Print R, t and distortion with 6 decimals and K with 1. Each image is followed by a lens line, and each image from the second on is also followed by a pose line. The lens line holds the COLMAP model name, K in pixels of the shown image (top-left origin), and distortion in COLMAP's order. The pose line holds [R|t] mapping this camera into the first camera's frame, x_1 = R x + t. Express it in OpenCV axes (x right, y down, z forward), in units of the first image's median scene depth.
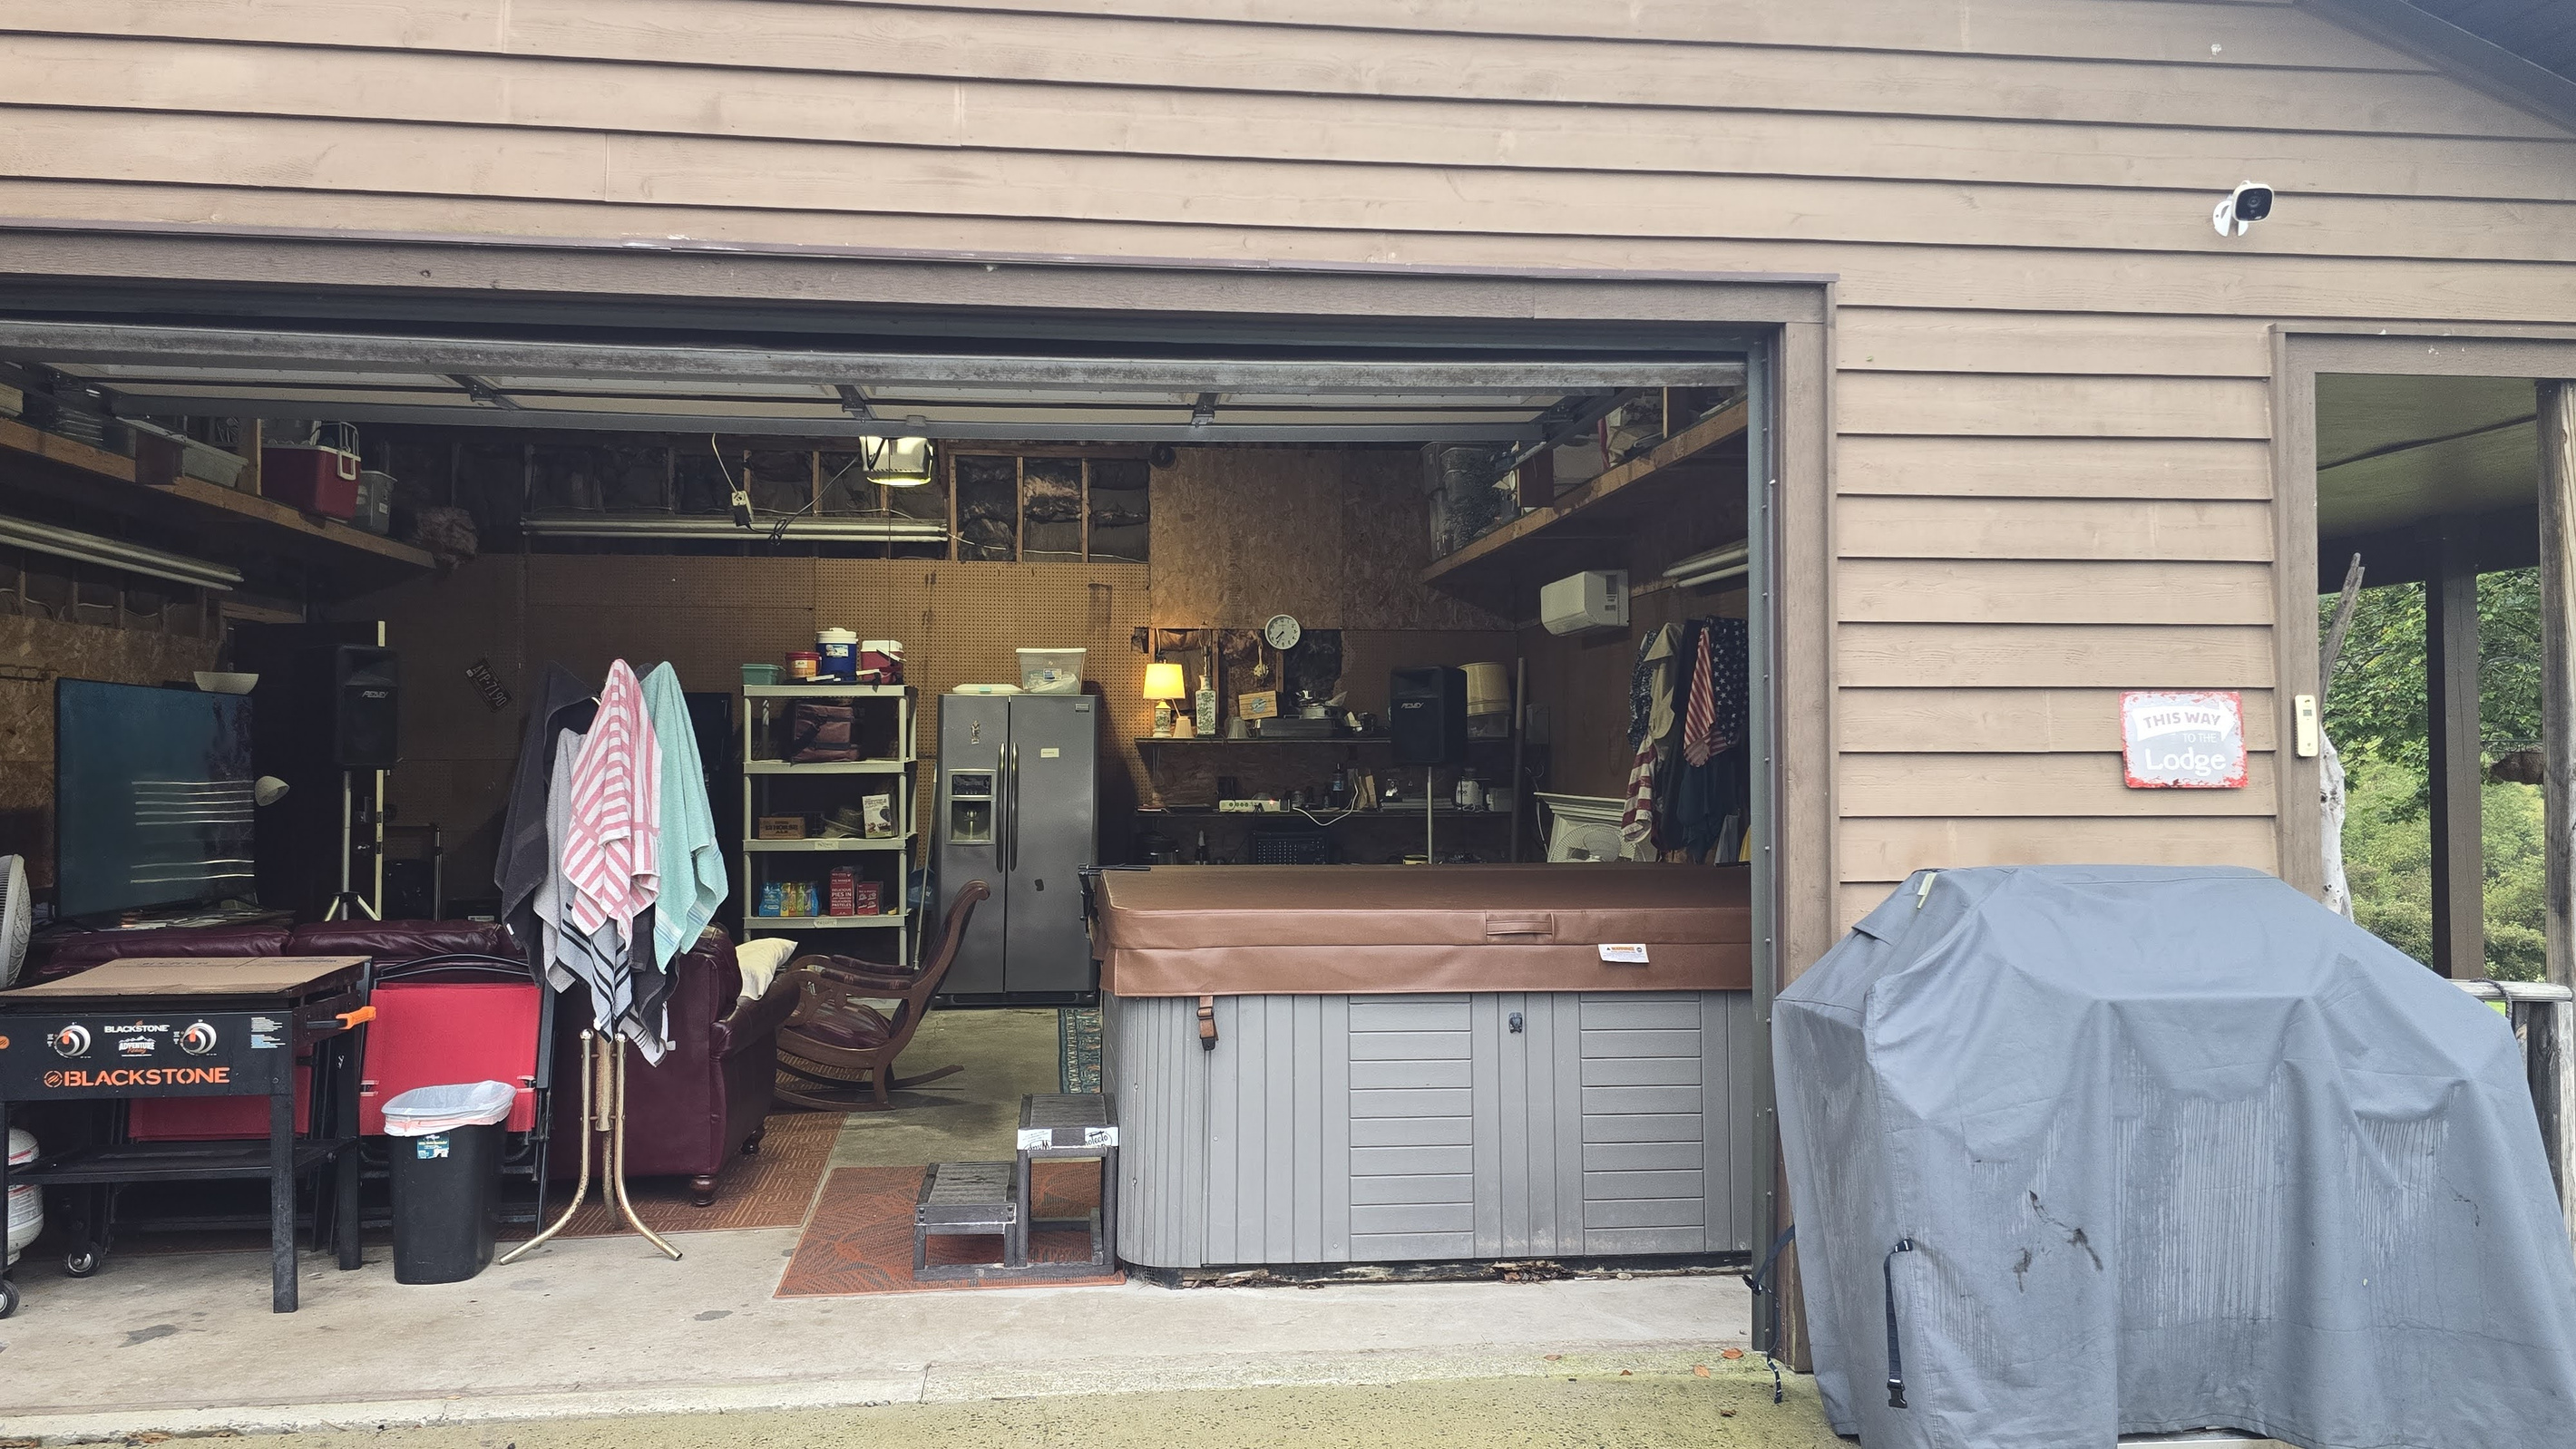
lens RADIAL K [[1849.9, 0, 1285.5], [0, 1849.9, 710.8], [0, 0, 1]] dist [0.074541, -0.069536]
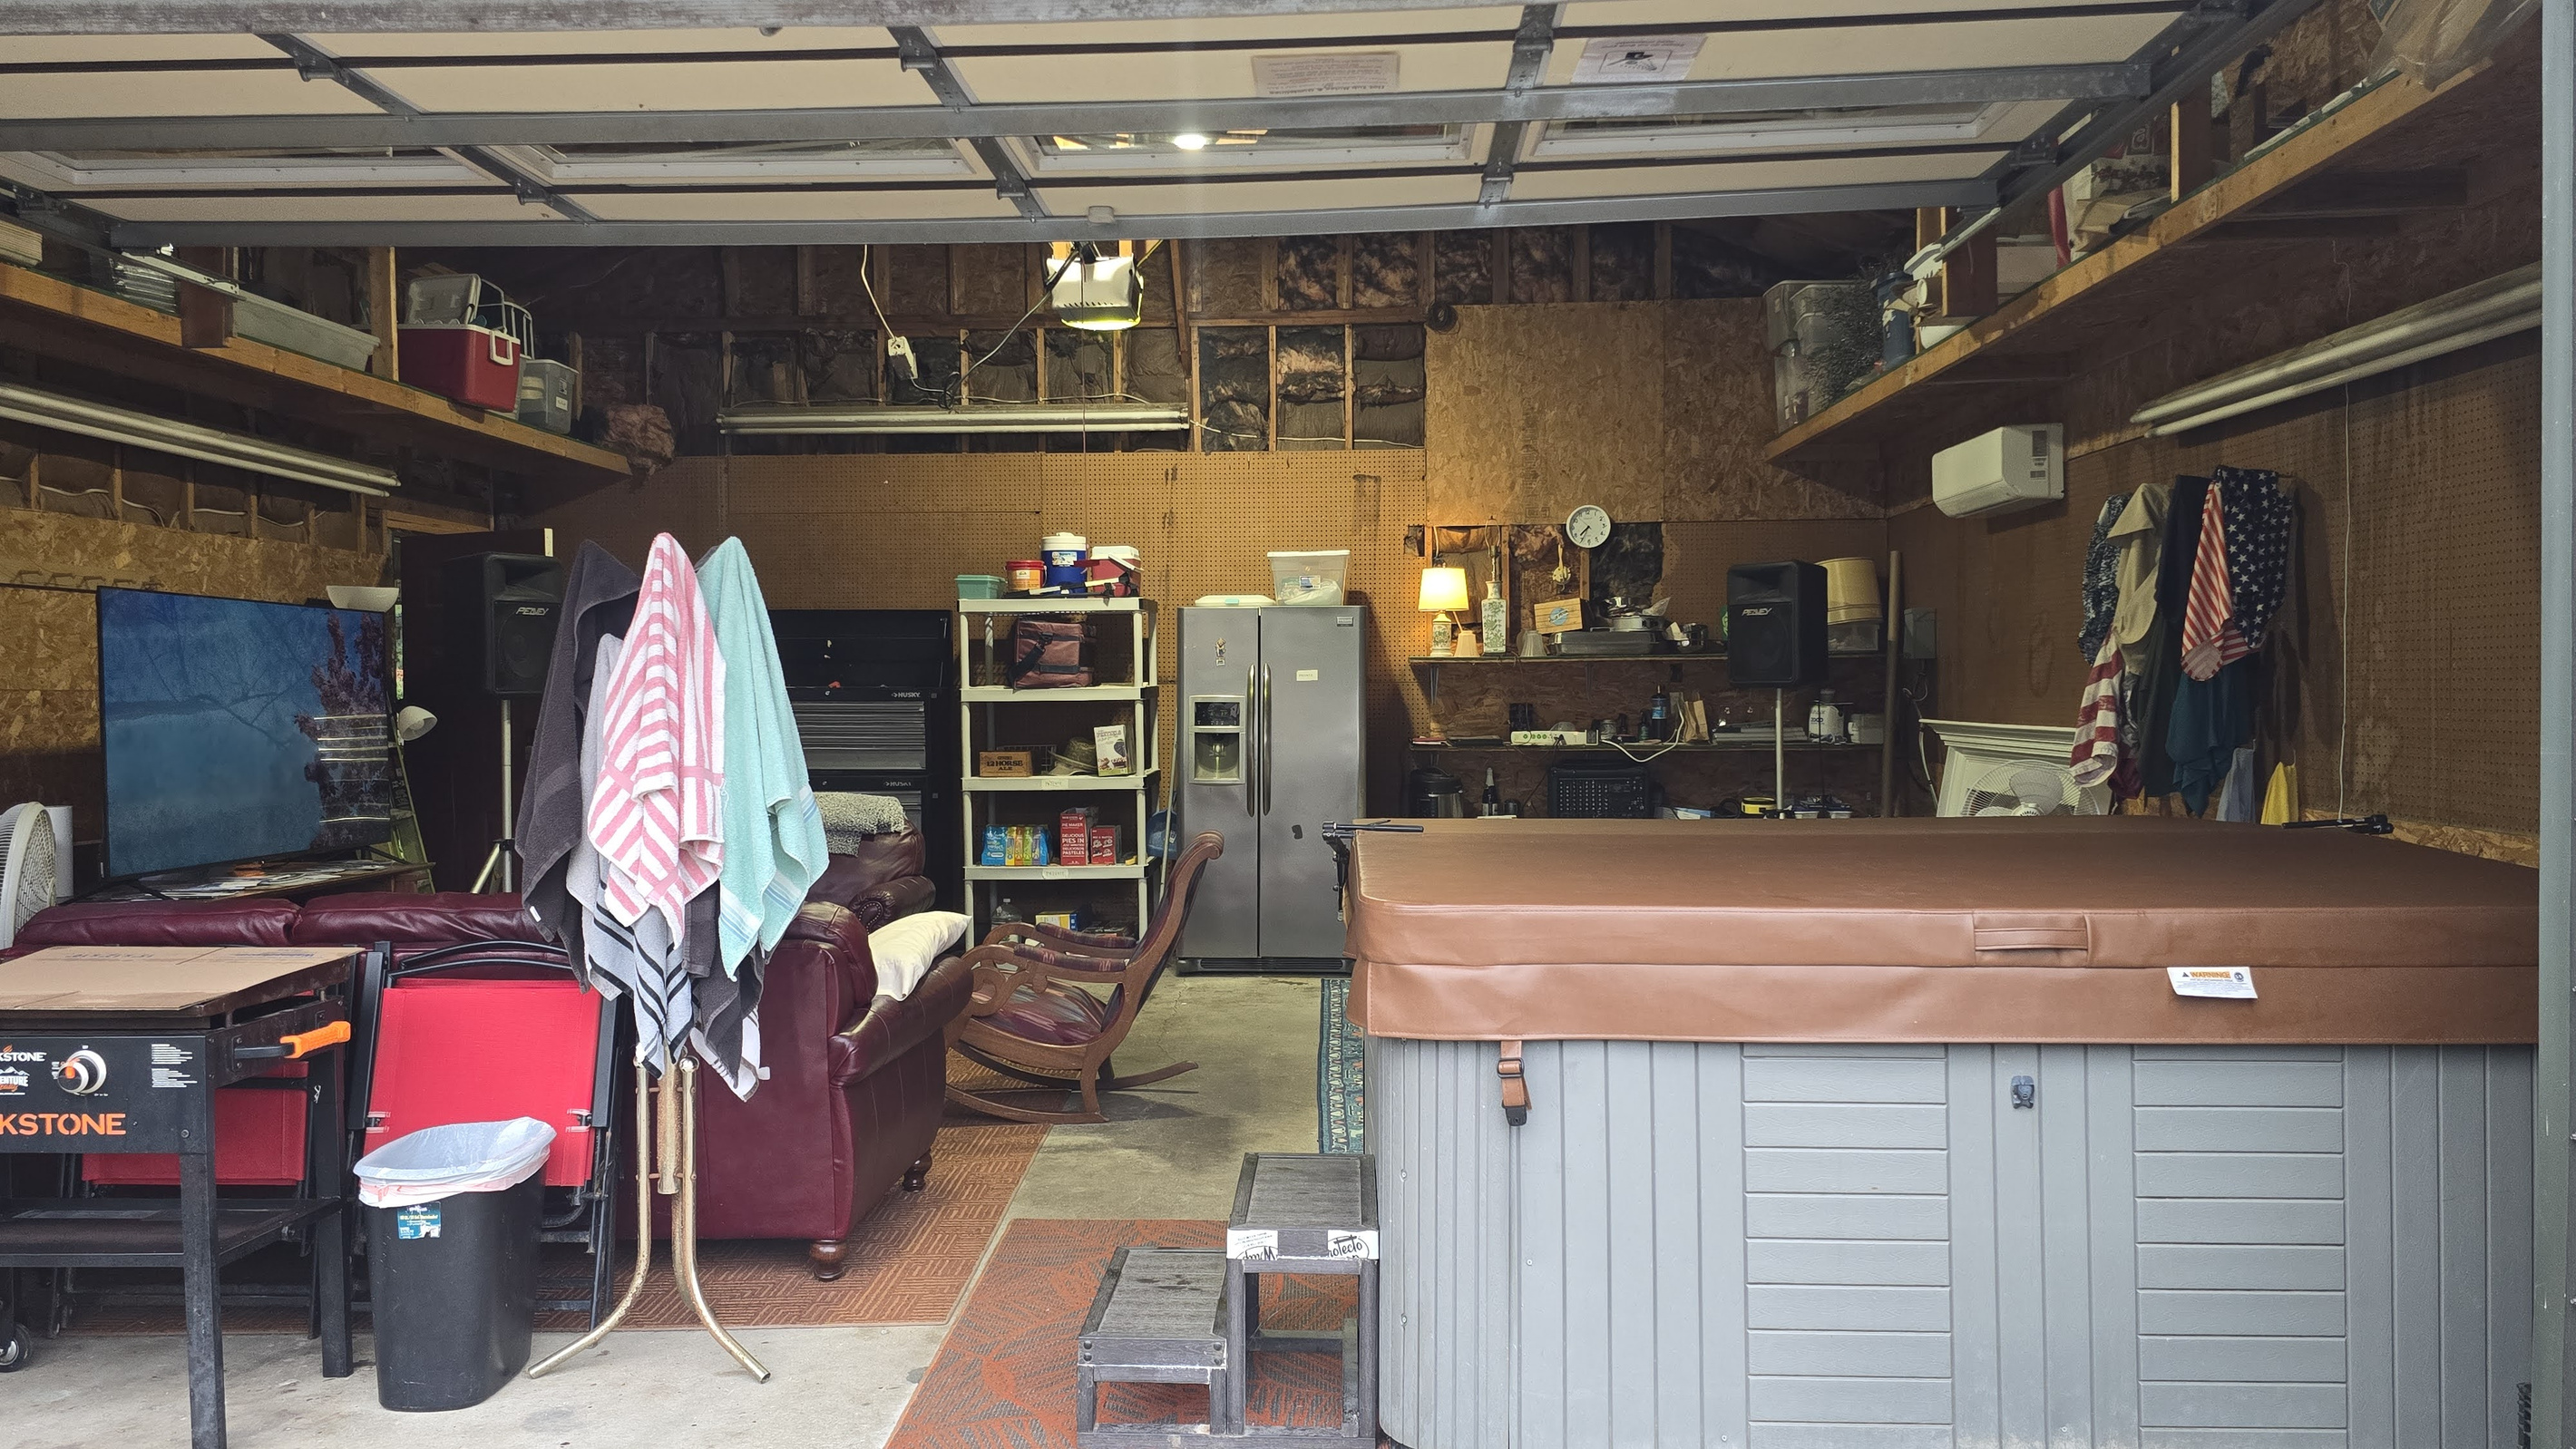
lens RADIAL K [[1835.9, 0, 1278.5], [0, 1835.9, 725.8], [0, 0, 1]] dist [0.076008, -0.073155]
pose [[0.987667, -0.004575, -0.156500, -0.013666], [0.011718, 0.998930, 0.044749, 0.010481], [0.156127, -0.046031, 0.986664, 0.225262]]
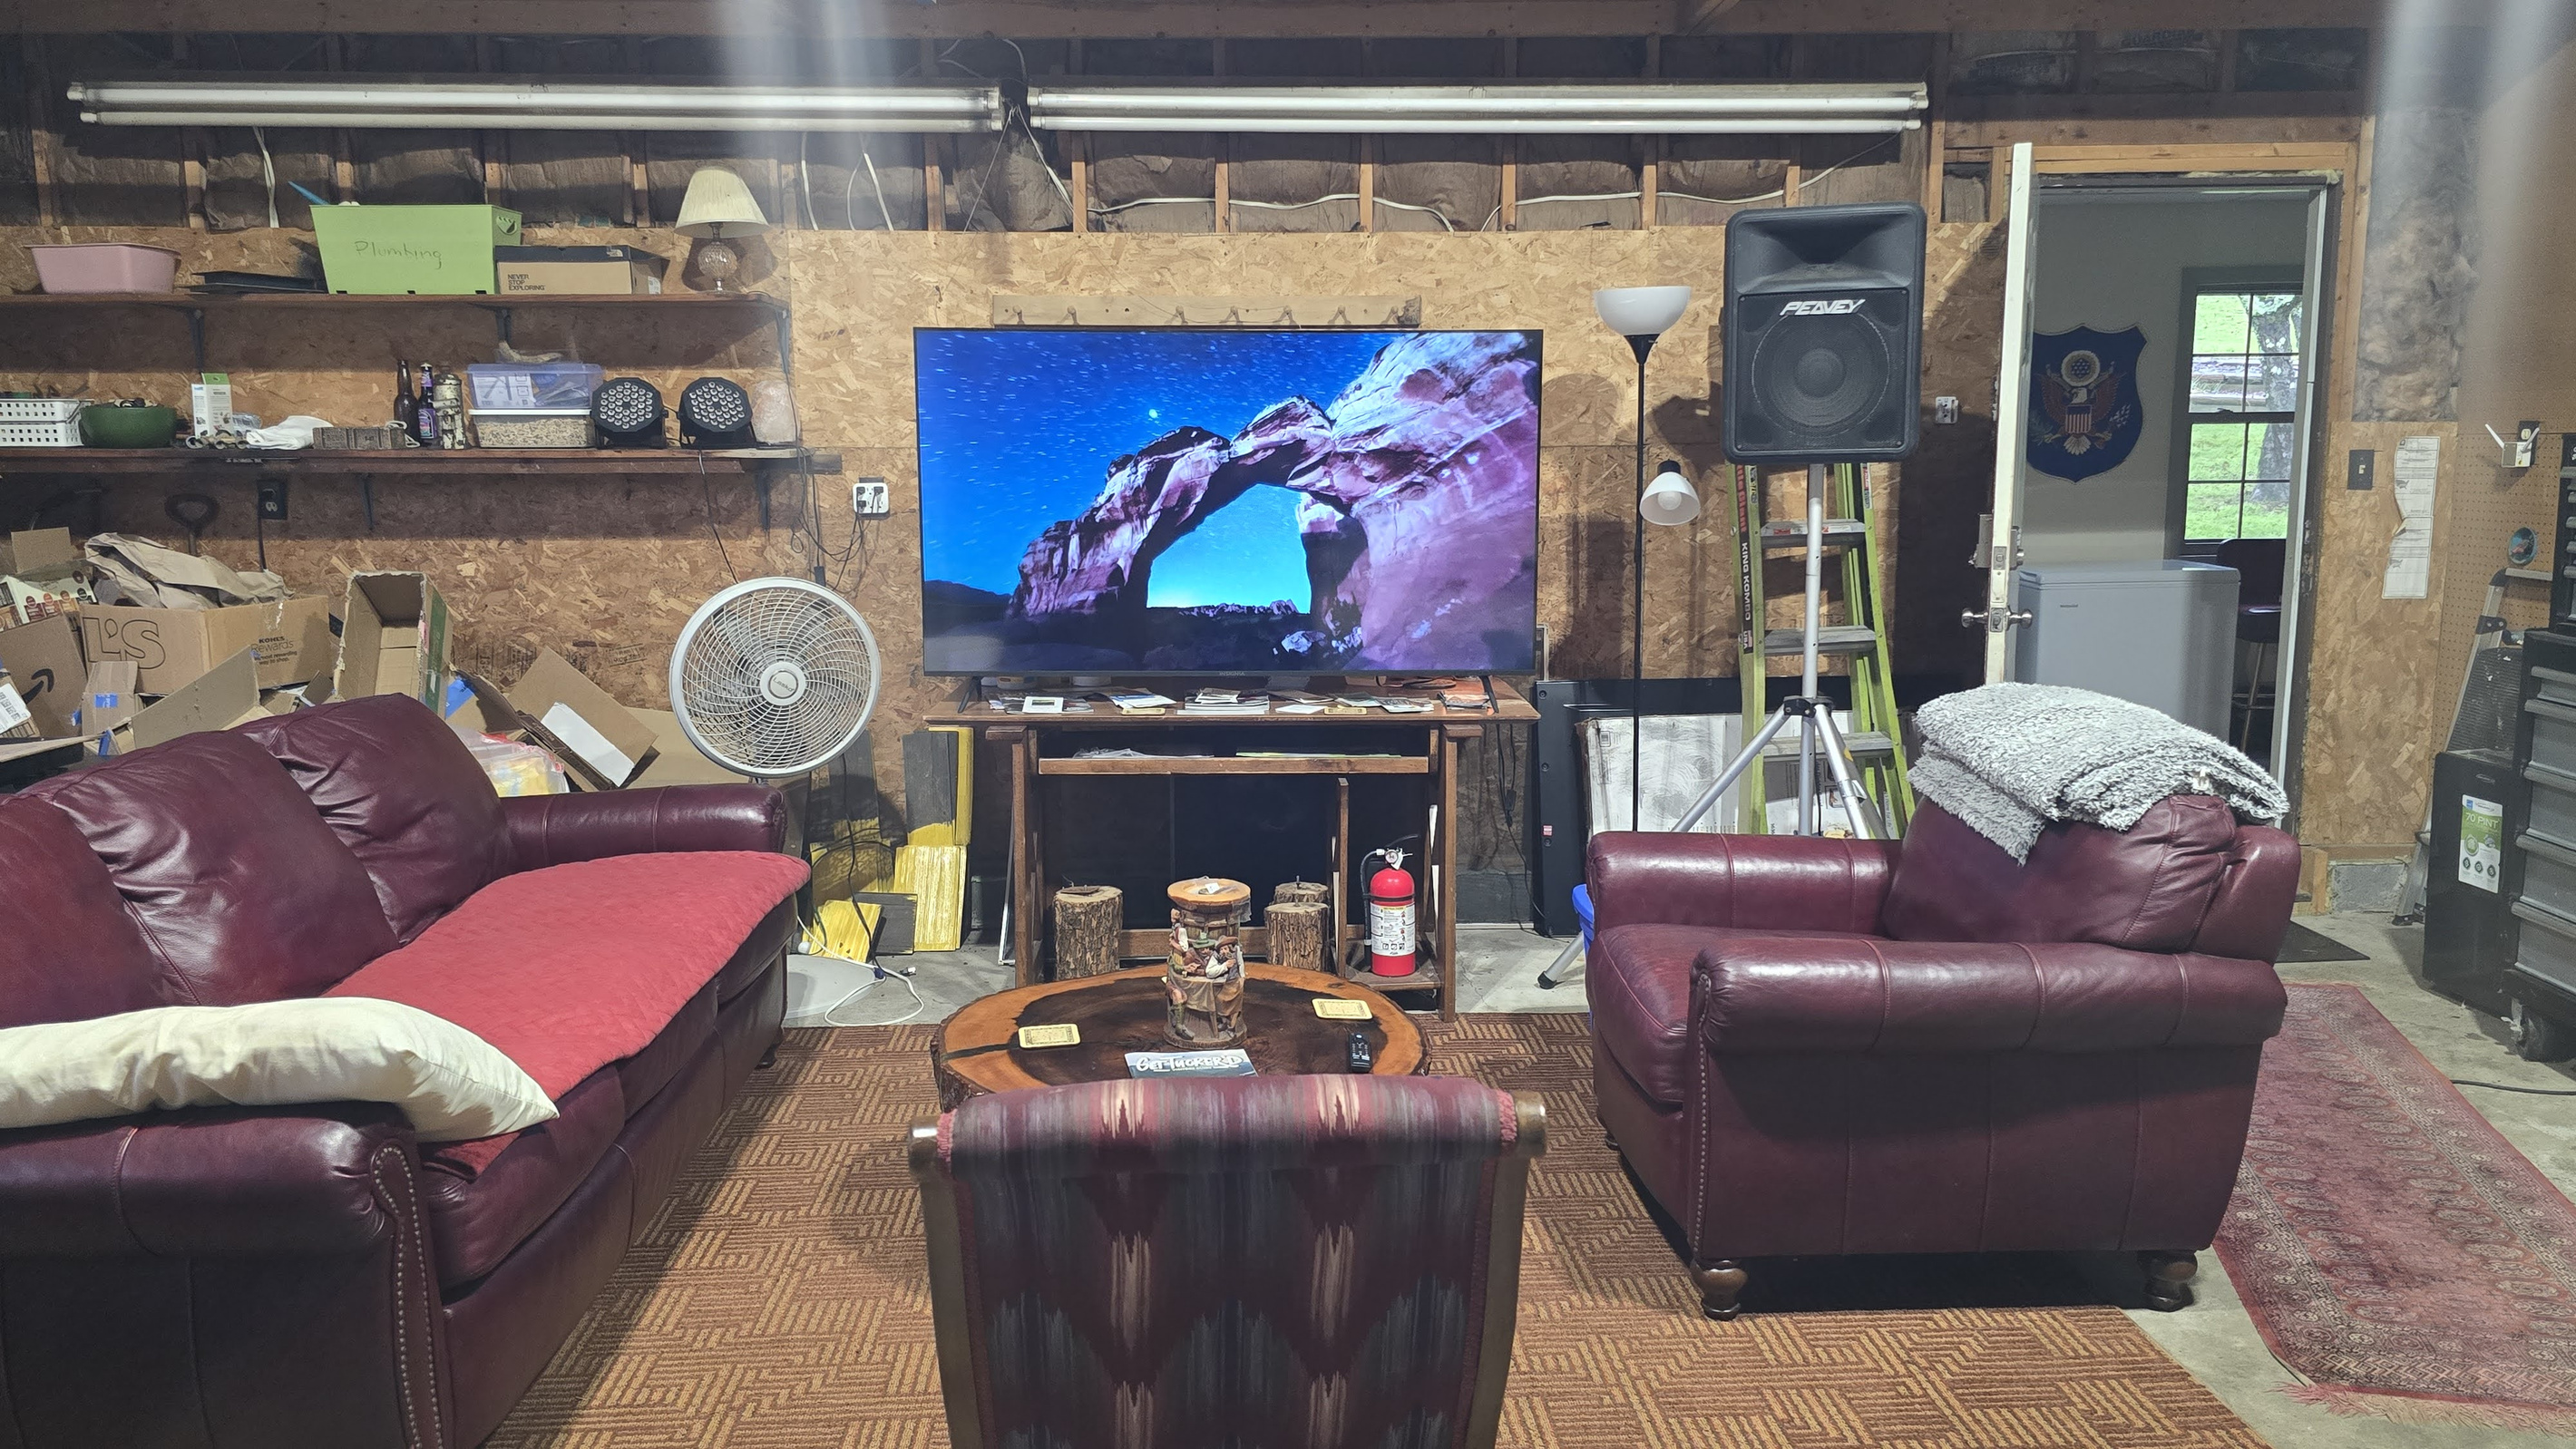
lens RADIAL K [[1849.9, 0, 1285.5], [0, 1849.9, 710.8], [0, 0, 1]] dist [0.074541, -0.069536]
pose [[-0.088471, 0.148119, -0.985004, 0.024819], [0.032842, 0.988778, 0.145737, 0.021506], [0.995537, -0.019456, -0.092343, 0.978561]]
